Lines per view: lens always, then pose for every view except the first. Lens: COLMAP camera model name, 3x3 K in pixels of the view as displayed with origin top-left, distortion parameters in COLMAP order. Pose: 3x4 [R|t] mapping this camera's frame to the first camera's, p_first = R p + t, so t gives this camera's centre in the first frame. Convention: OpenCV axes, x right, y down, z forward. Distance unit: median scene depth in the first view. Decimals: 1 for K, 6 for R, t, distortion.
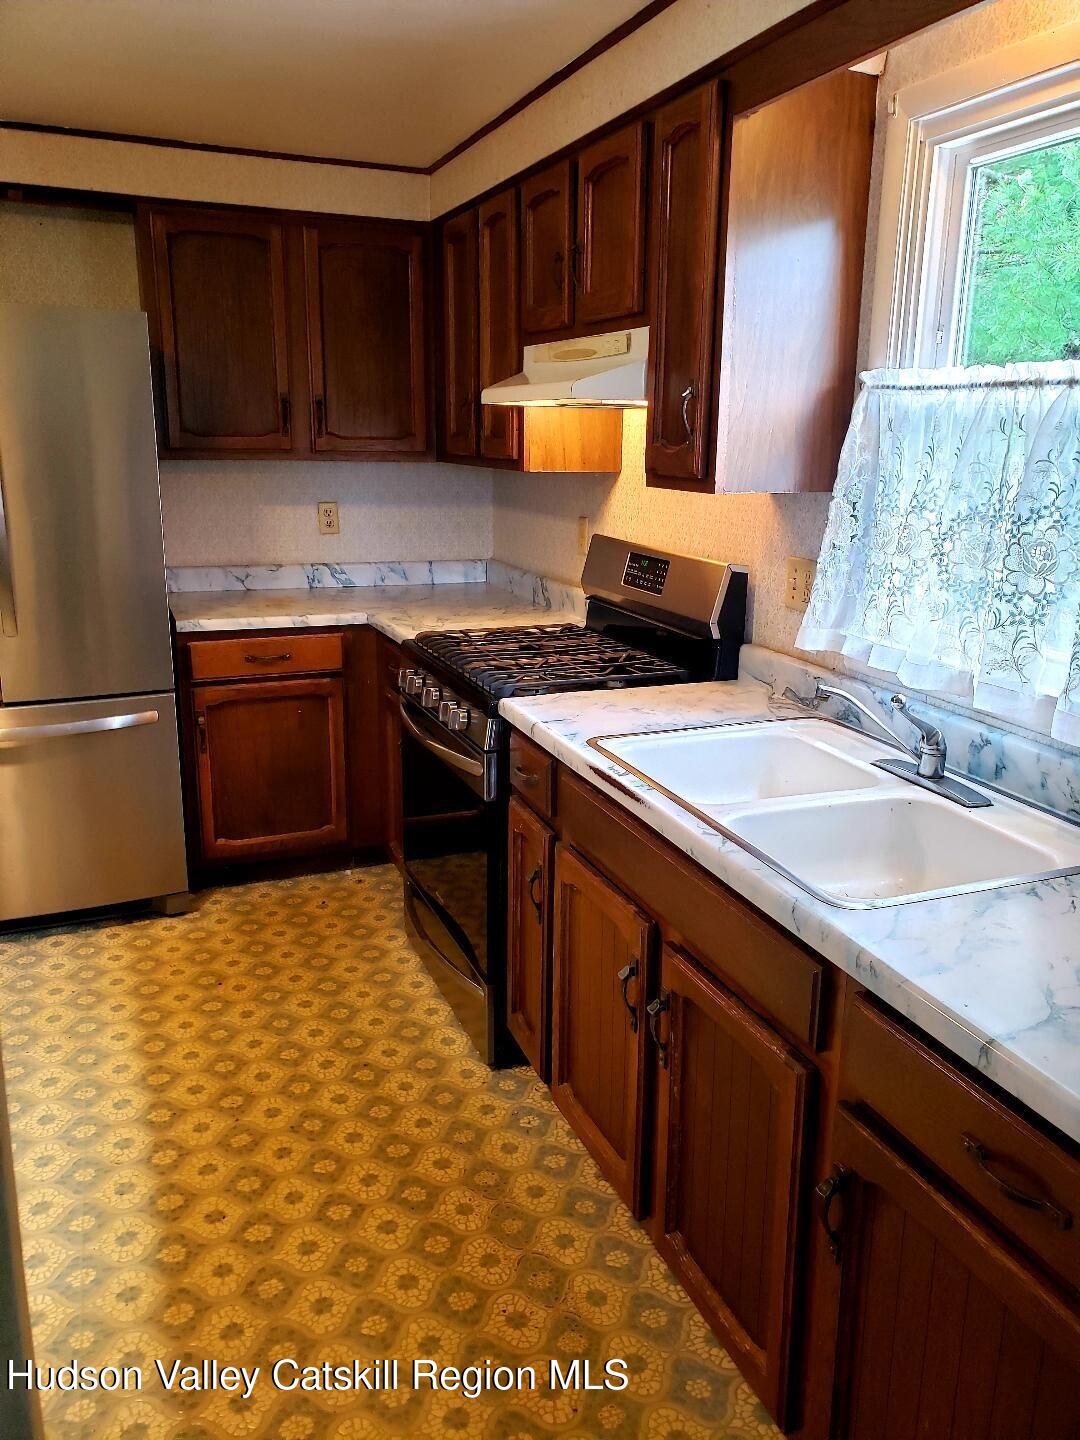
lens RADIAL K [[1119.8, 0, 539.1], [0, 1119.8, 709.1], [0, 0, 1]] dist [0.036605, -0.005756]
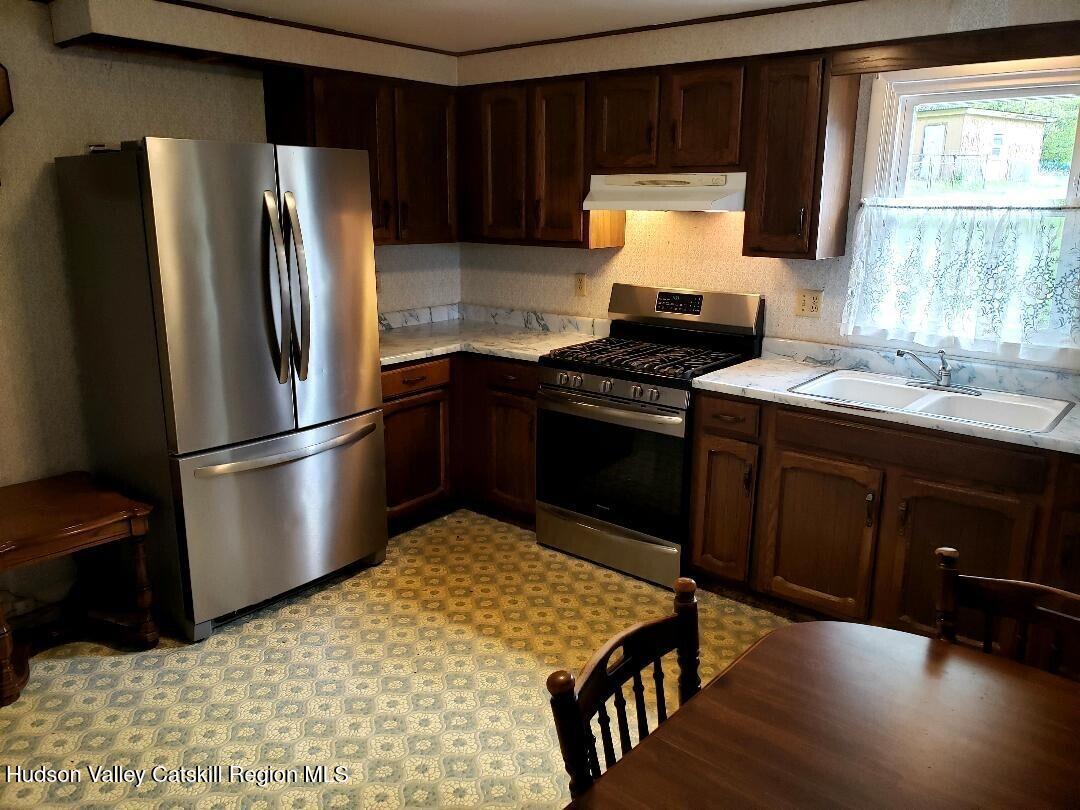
lens RADIAL K [[839.9, 0, 500.0], [0, 839.9, 394.8], [0, 0, 1]] dist [0.036605, -0.005756]
pose [[0.880397, -0.120940, 0.458557, -0.781760], [0.123415, 0.992048, 0.024694, -0.046819], [-0.457897, 0.034853, 0.888322, -0.043361]]
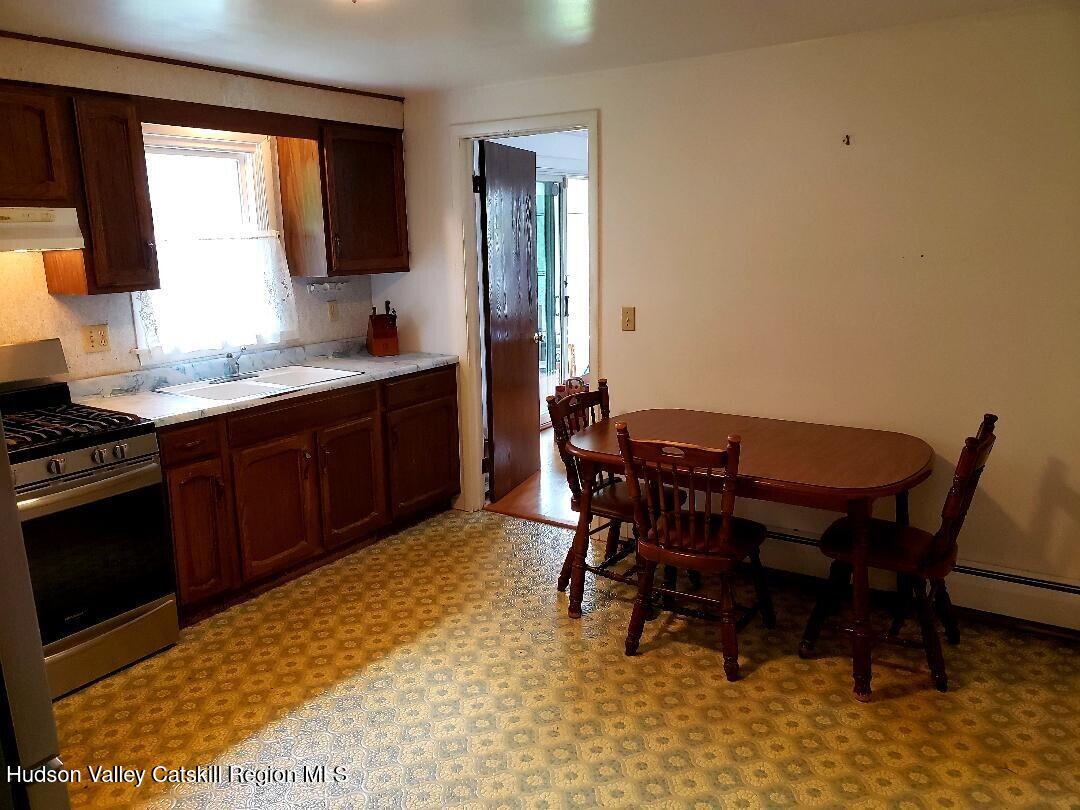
lens RADIAL K [[818.5, 0, 540.0], [0, 818.5, 405.0], [0, 0, 1]] dist [0.037009, 0.001343]
pose [[-0.570419, -0.179943, 0.801400, -1.170522], [0.212573, 0.910120, 0.355660, -0.299392], [-0.793369, 0.373231, -0.480899, 0.949065]]
